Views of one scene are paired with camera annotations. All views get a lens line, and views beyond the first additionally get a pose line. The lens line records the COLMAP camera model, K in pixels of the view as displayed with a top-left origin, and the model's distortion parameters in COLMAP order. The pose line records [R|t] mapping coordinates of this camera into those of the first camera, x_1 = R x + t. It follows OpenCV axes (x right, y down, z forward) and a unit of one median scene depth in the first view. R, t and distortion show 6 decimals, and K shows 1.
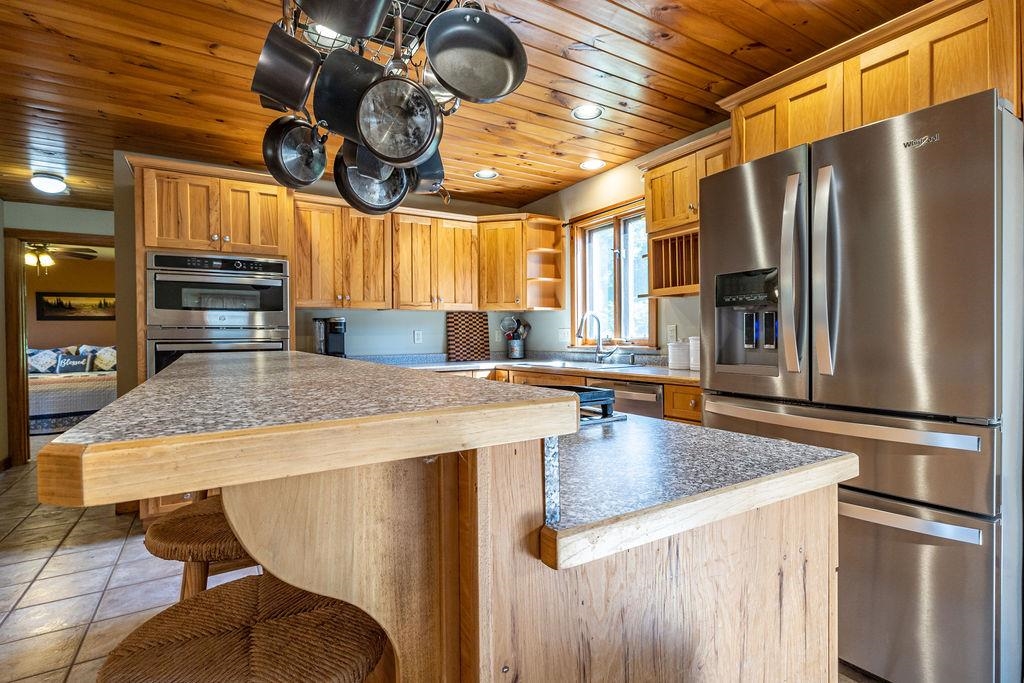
lens RADIAL K [[493.2, 0, 513.2], [0, 493.2, 339.6], [0, 0, 1]] dist [-0.004411, 0.000184]
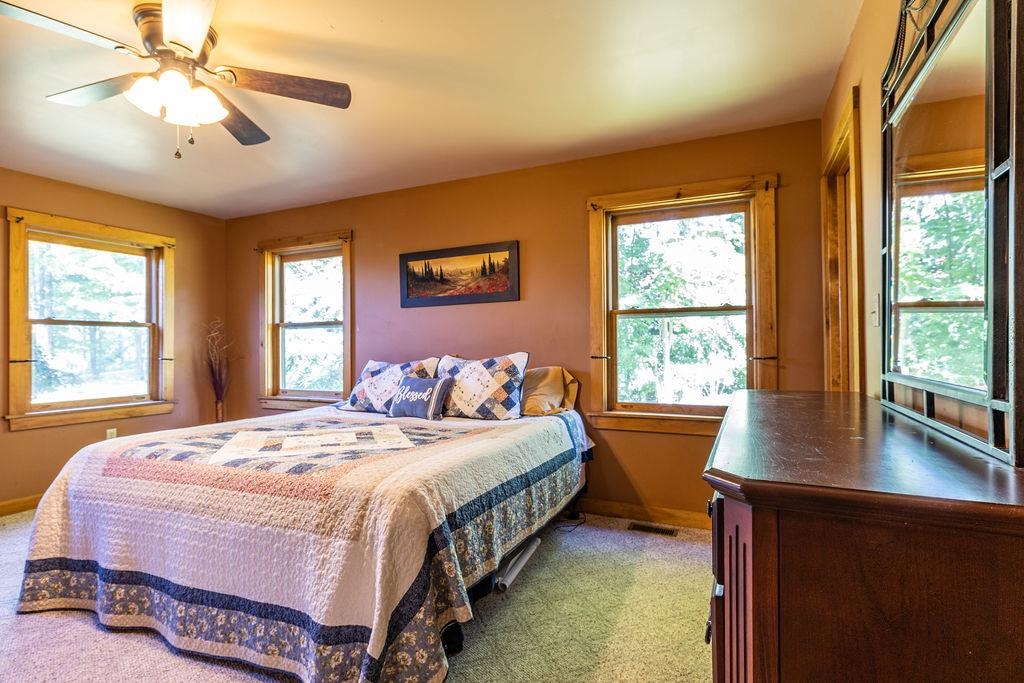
lens RADIAL K [[493.2, 0, 514.6], [0, 493.2, 342.8], [0, 0, 1]] dist [-0.004411, 0.000184]
pose [[0.546376, -0.003702, -0.837532, -0.911354], [0.000274, 0.999991, -0.004242, 0.002446], [0.837540, 0.002088, 0.546372, 1.619730]]
